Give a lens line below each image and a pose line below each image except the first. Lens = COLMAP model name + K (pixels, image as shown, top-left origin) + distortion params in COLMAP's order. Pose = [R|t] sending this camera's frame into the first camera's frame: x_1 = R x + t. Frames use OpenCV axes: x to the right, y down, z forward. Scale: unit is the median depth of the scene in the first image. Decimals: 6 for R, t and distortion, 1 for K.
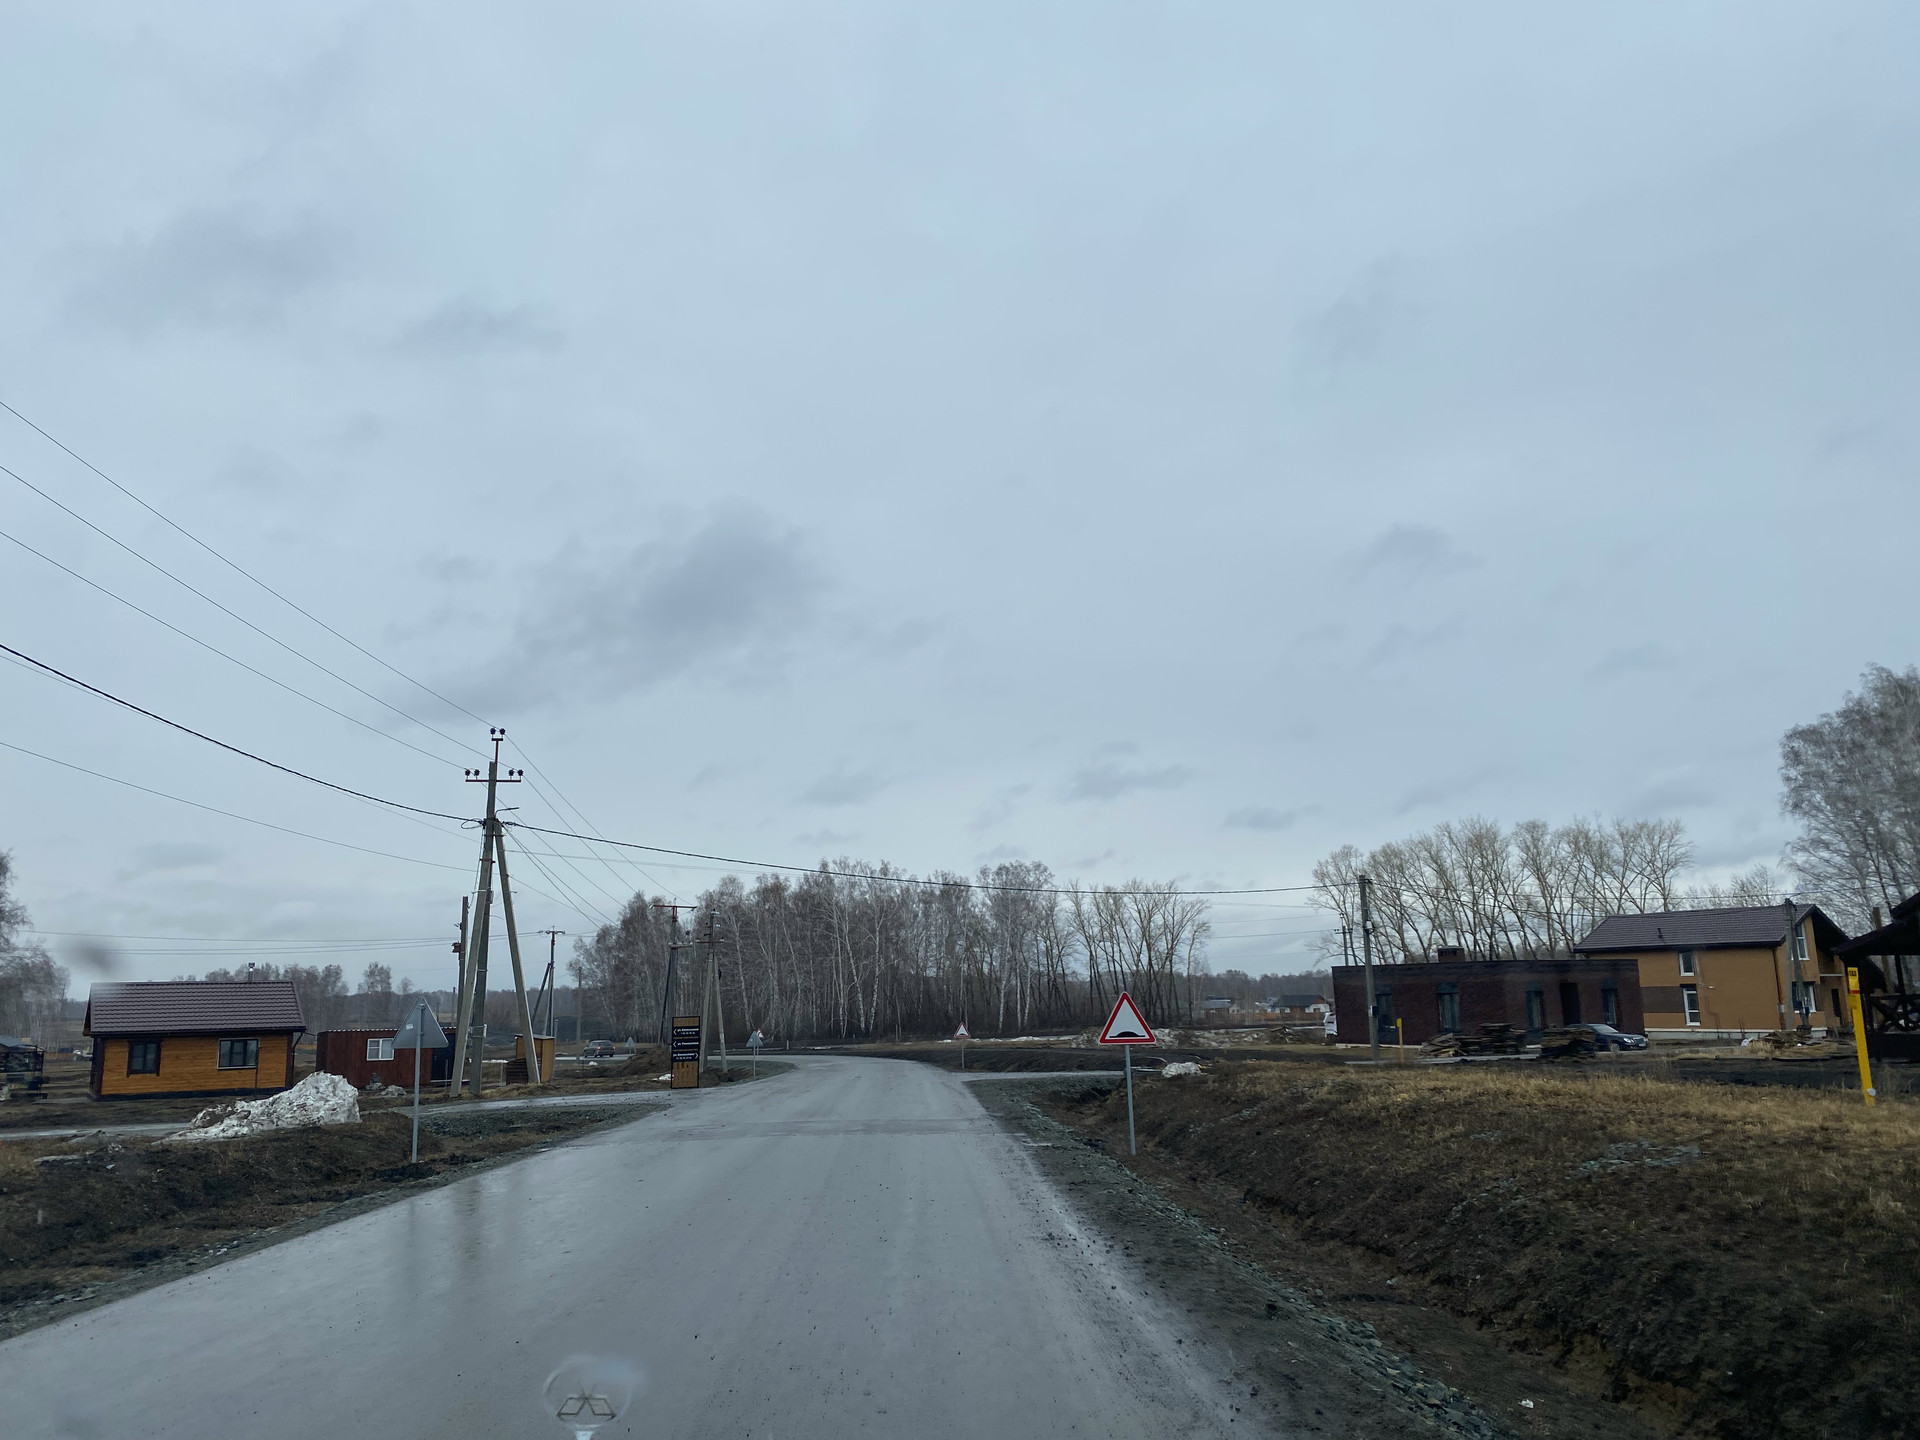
lens RADIAL K [[1435.5, 0, 964.8], [0, 1435.5, 715.1], [0, 0, 1]] dist [-0.000777, -0.001583]
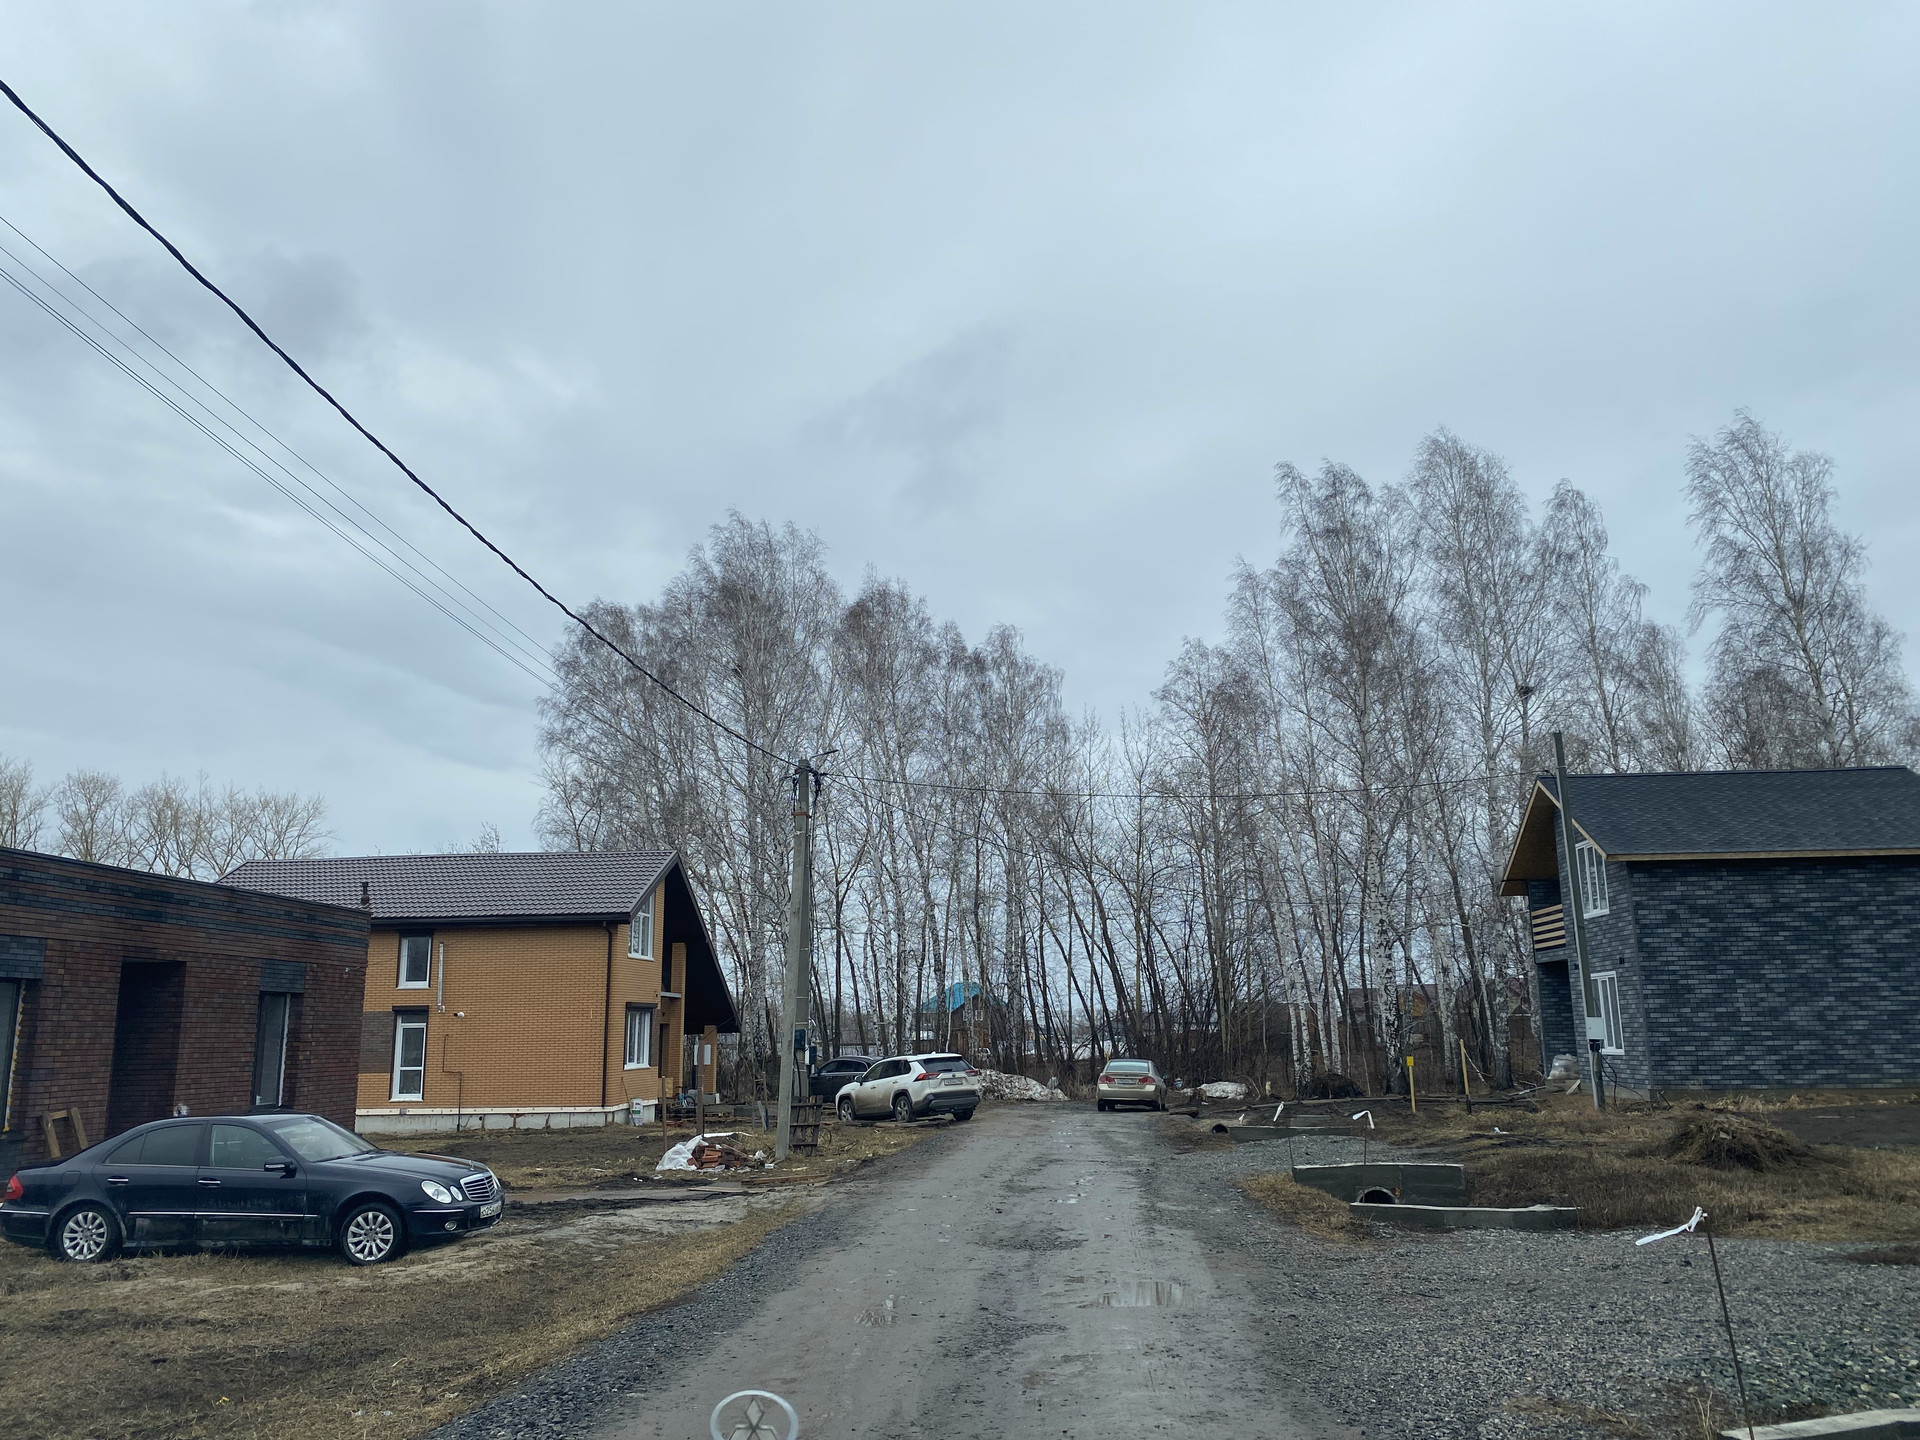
lens RADIAL K [[1435.5, 0, 966.4], [0, 1435.5, 723.0], [0, 0, 1]] dist [-0.000777, -0.001583]
pose [[0.598506, 0.175323, 0.781698, 0.245319], [-0.144437, 0.983384, -0.109970, 0.125426], [-0.787990, -0.047088, 0.613885, 0.597956]]
